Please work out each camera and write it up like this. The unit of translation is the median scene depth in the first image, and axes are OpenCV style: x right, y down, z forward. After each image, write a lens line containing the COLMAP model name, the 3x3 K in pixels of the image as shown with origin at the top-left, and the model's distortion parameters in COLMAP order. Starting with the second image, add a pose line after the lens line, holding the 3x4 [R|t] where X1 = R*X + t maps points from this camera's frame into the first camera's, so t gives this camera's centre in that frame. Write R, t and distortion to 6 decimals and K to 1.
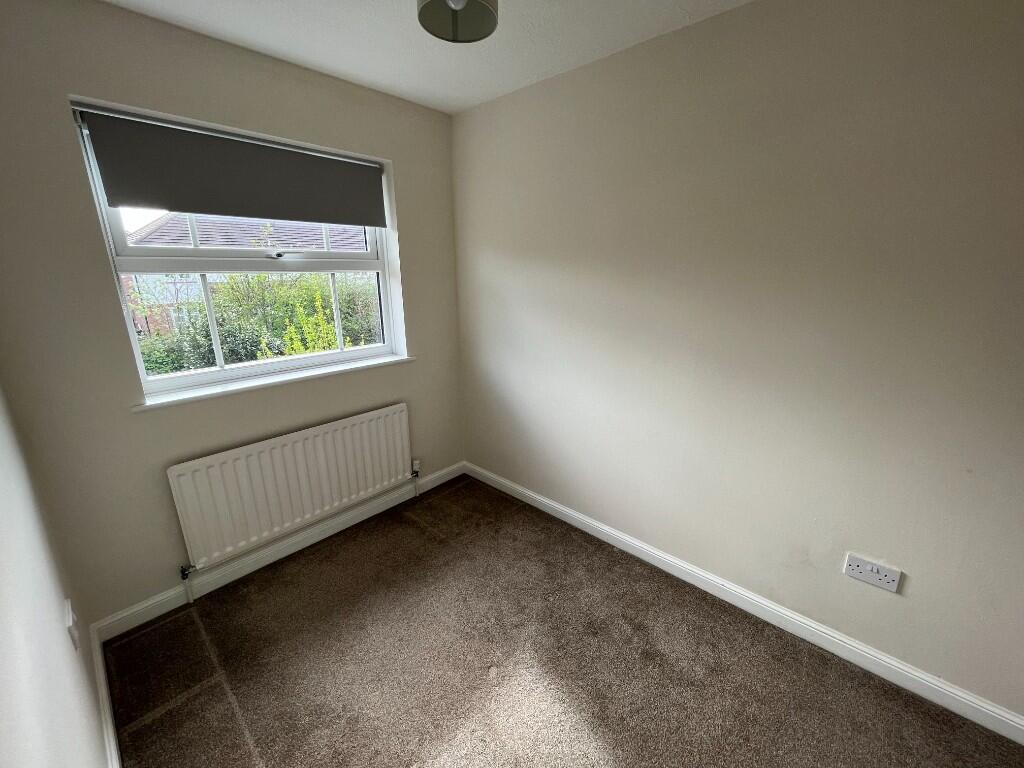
lens RADIAL K [[413.3, 0, 516.8], [0, 413.3, 384.1], [0, 0, 1]] dist [-0.003792, -0.000188]
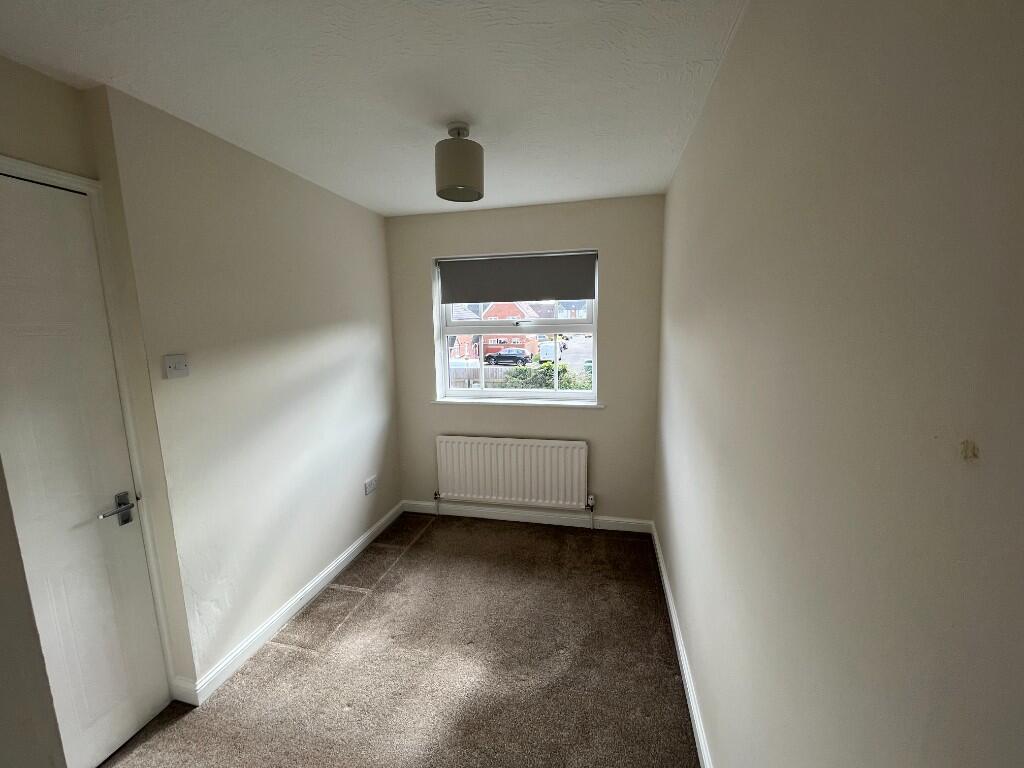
lens RADIAL K [[413.3, 0, 512.9], [0, 413.3, 381.6], [0, 0, 1]] dist [-0.003792, -0.000188]
pose [[0.487540, 0.108085, -0.866384, 0.698160], [-0.218238, 0.975895, -0.001062, -0.084411], [0.845385, 0.189596, 0.499377, 0.224133]]
